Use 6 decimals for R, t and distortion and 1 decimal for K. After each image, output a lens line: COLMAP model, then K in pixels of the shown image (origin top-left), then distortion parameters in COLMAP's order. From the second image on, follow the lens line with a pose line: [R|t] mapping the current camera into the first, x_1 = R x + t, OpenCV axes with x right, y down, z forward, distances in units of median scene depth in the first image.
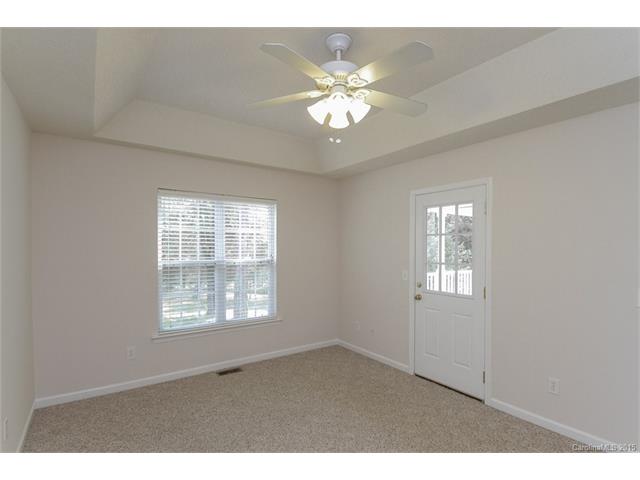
lens RADIAL K [[325.5, 0, 321.6], [0, 325.5, 249.5], [0, 0, 1]] dist [-0.021604, -0.000679]
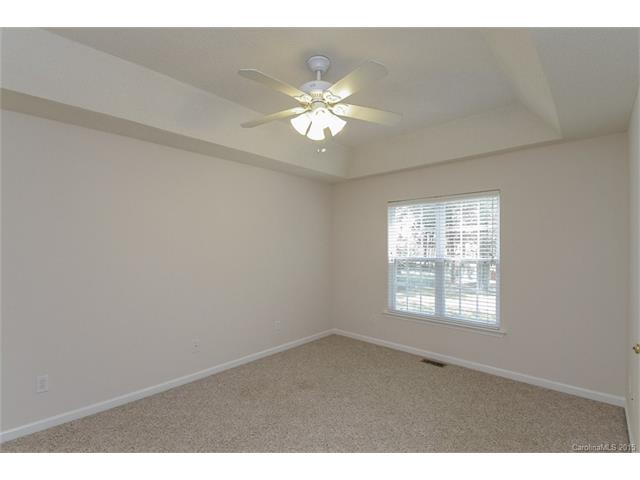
lens RADIAL K [[299.3, 0, 322.7], [0, 299.3, 245.8], [0, 0, 1]] dist [-0.002283, -0.000595]
pose [[0.192959, -0.006388, -0.981186, 0.656273], [-0.006248, 0.999951, -0.007739, 0.004933], [0.981187, 0.007624, 0.192909, 0.490043]]
